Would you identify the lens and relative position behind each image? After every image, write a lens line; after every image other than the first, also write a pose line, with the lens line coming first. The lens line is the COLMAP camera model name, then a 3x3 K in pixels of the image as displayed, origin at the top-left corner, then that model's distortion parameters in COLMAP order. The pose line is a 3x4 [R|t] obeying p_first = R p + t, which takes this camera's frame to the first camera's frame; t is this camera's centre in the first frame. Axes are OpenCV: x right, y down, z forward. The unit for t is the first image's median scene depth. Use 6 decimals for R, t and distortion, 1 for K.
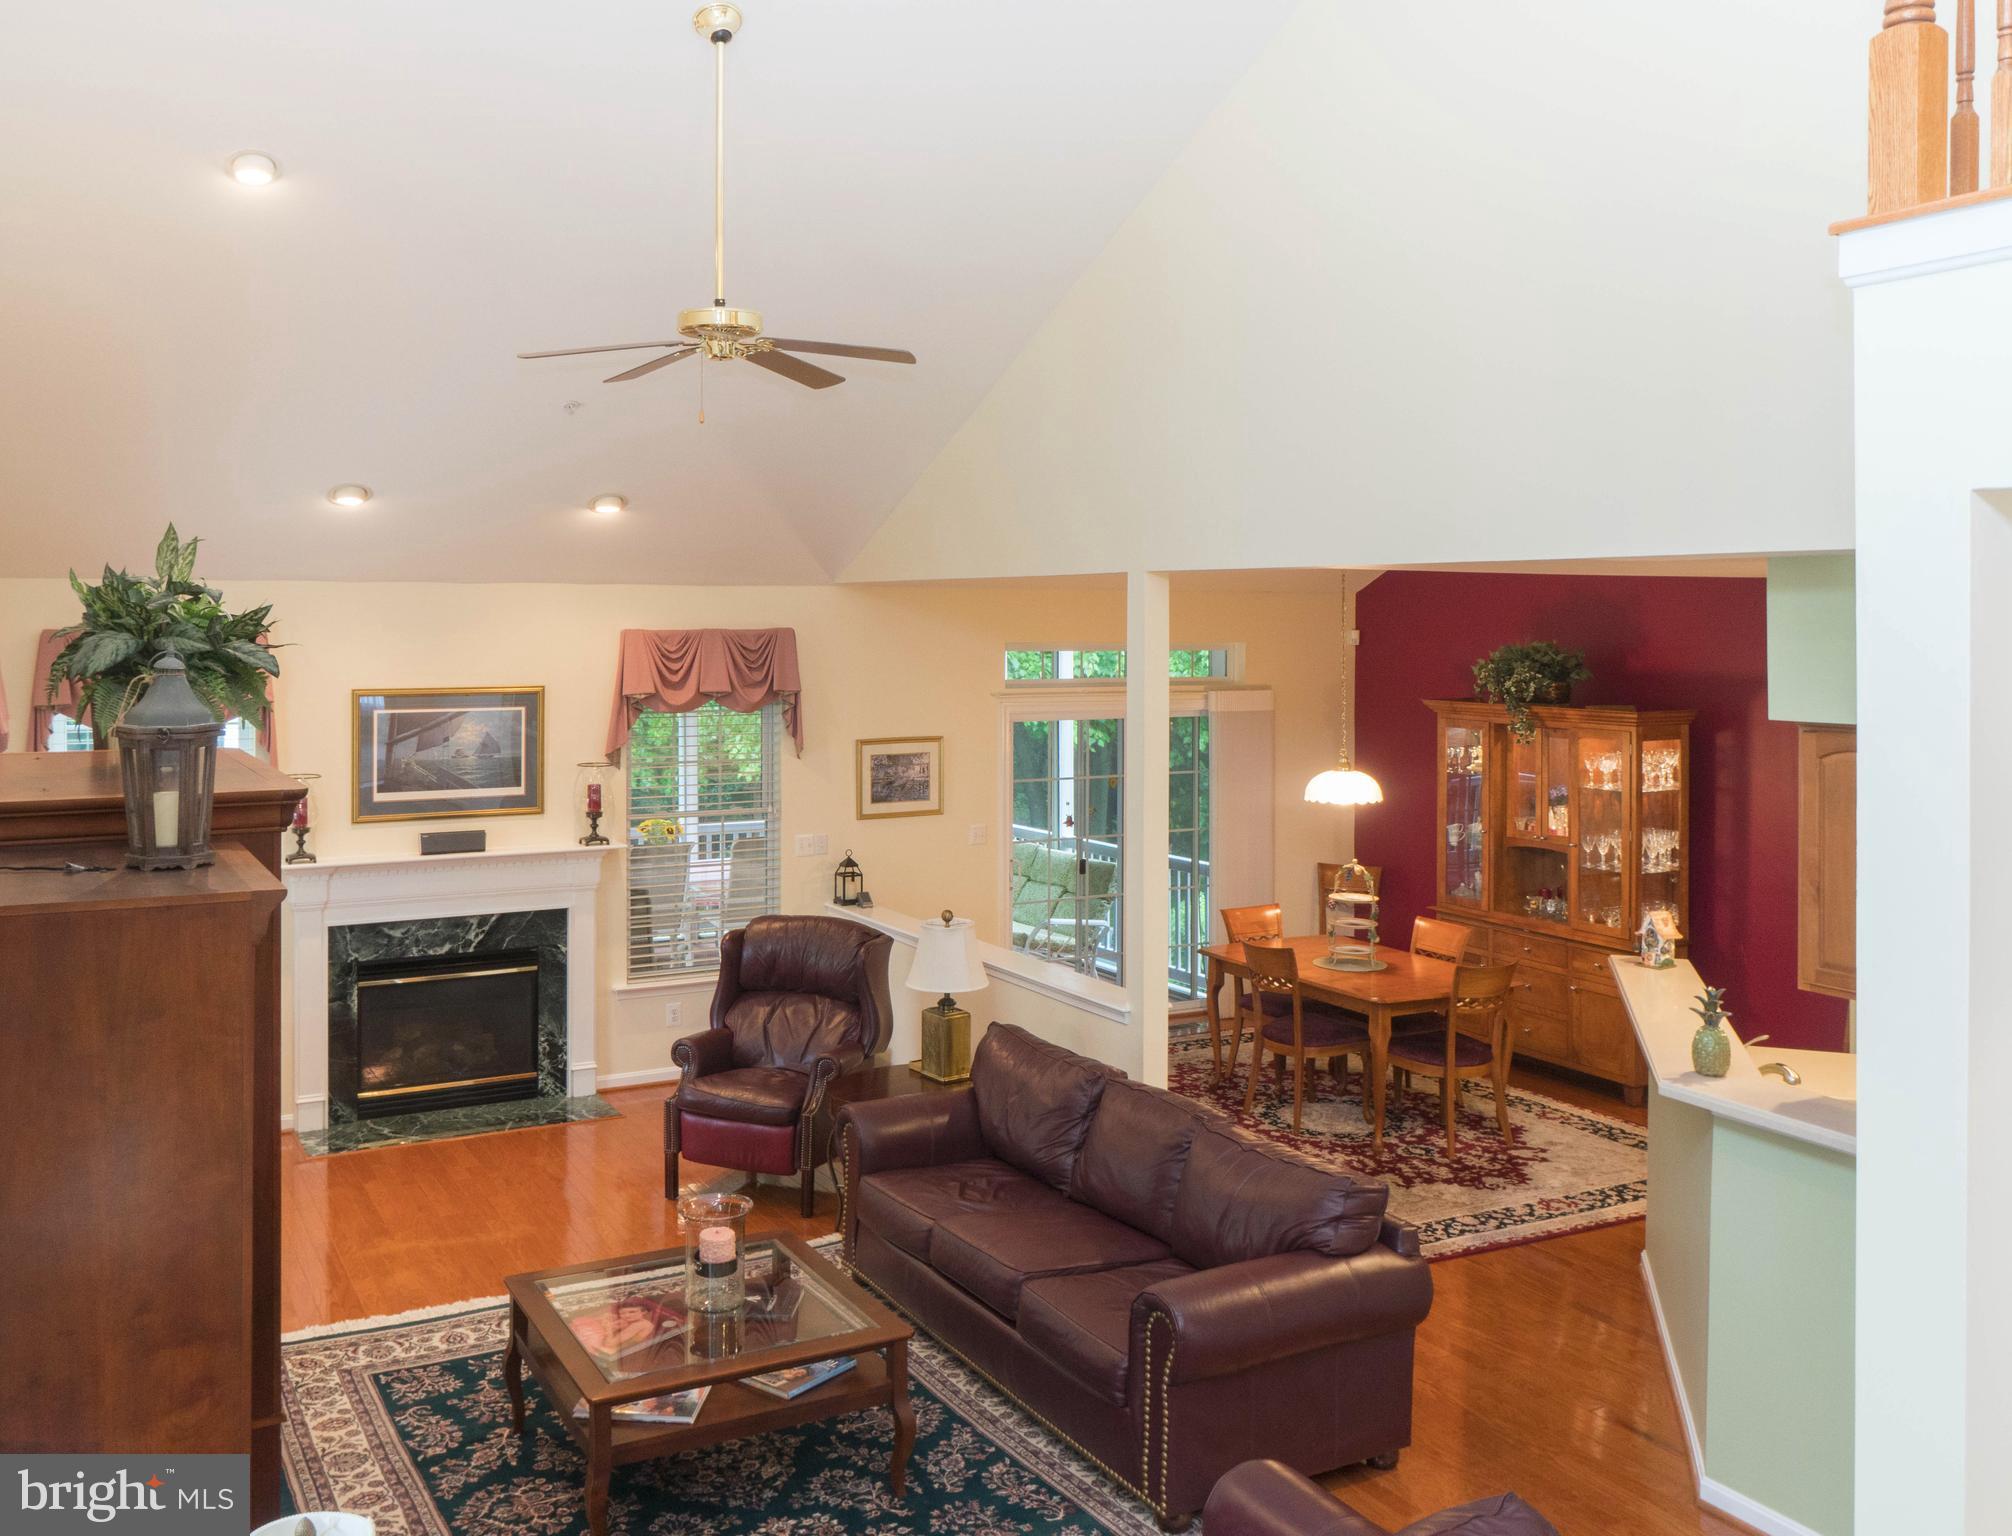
lens RADIAL K [[1706.0, 0, 935.5], [0, 1706.0, 603.5], [0, 0, 1]] dist [-0.006937, 0.001182]
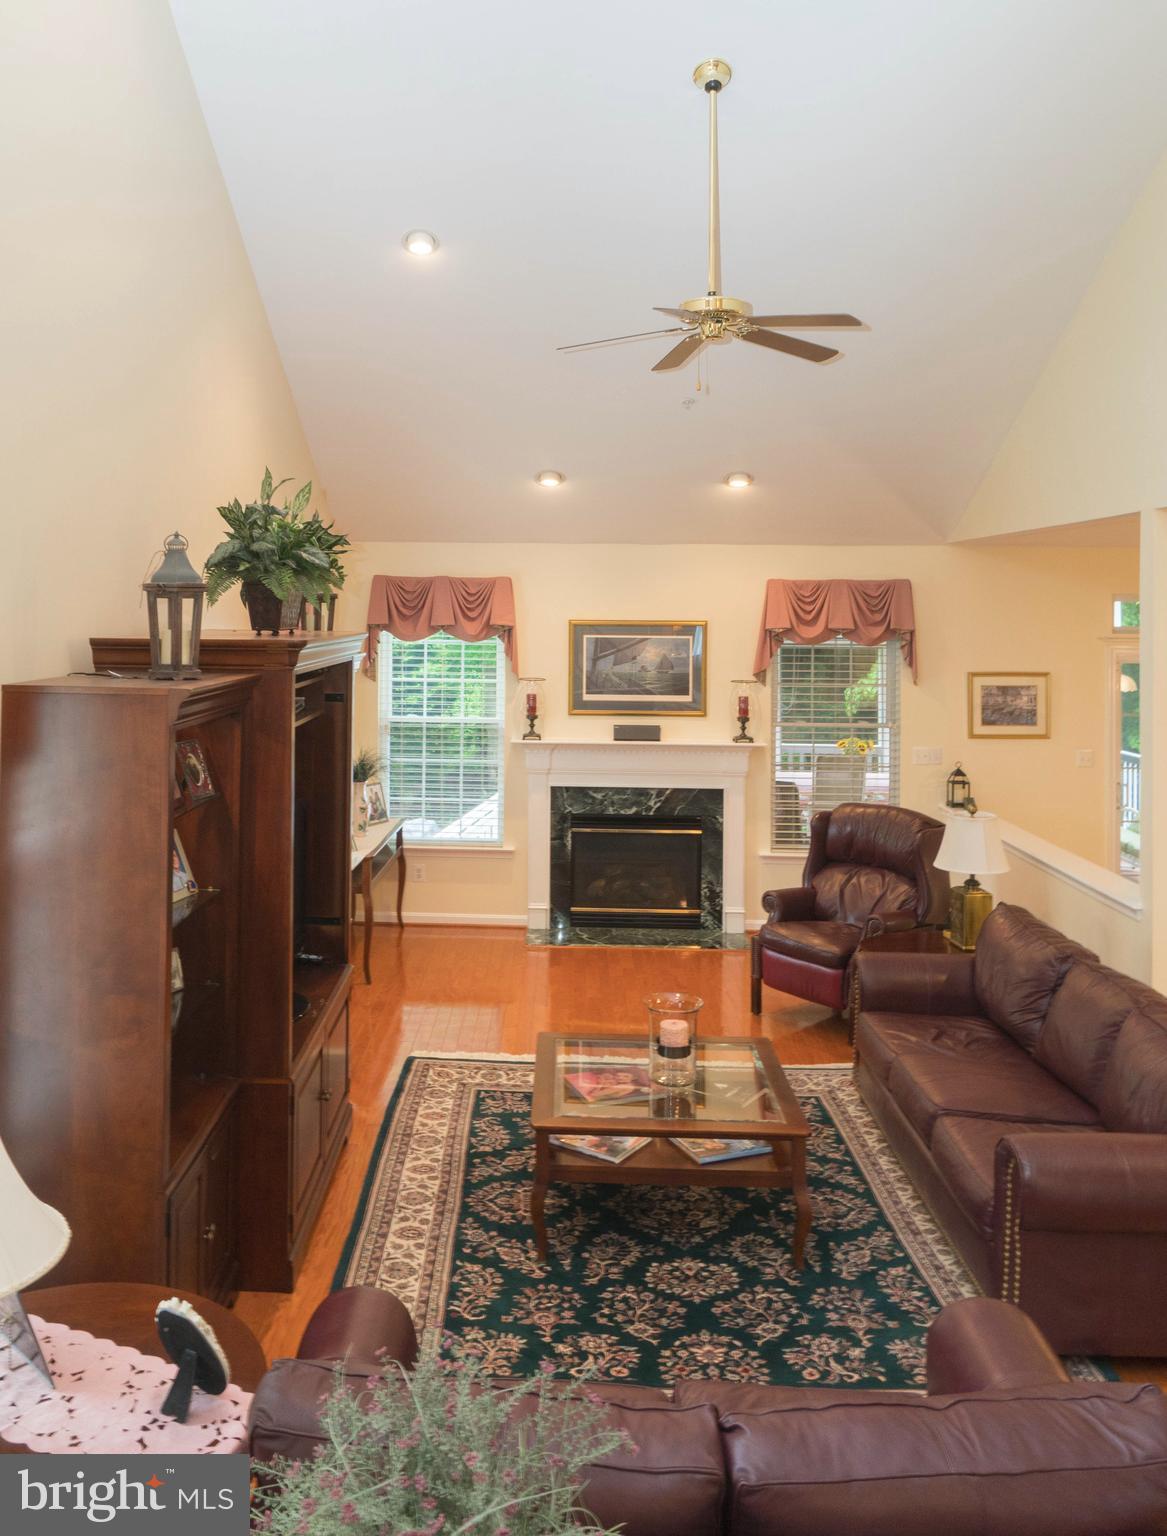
lens RADIAL K [[1251.7, 0, 526.9], [0, 1251.7, 582.7], [0, 0, 1]] dist [-0.001385, 0.000738]
pose [[0.866643, -0.004771, -0.498907, 0.143656], [-0.002563, 0.999899, -0.014014, 0.033883], [0.498923, 0.013424, 0.866542, 0.082915]]
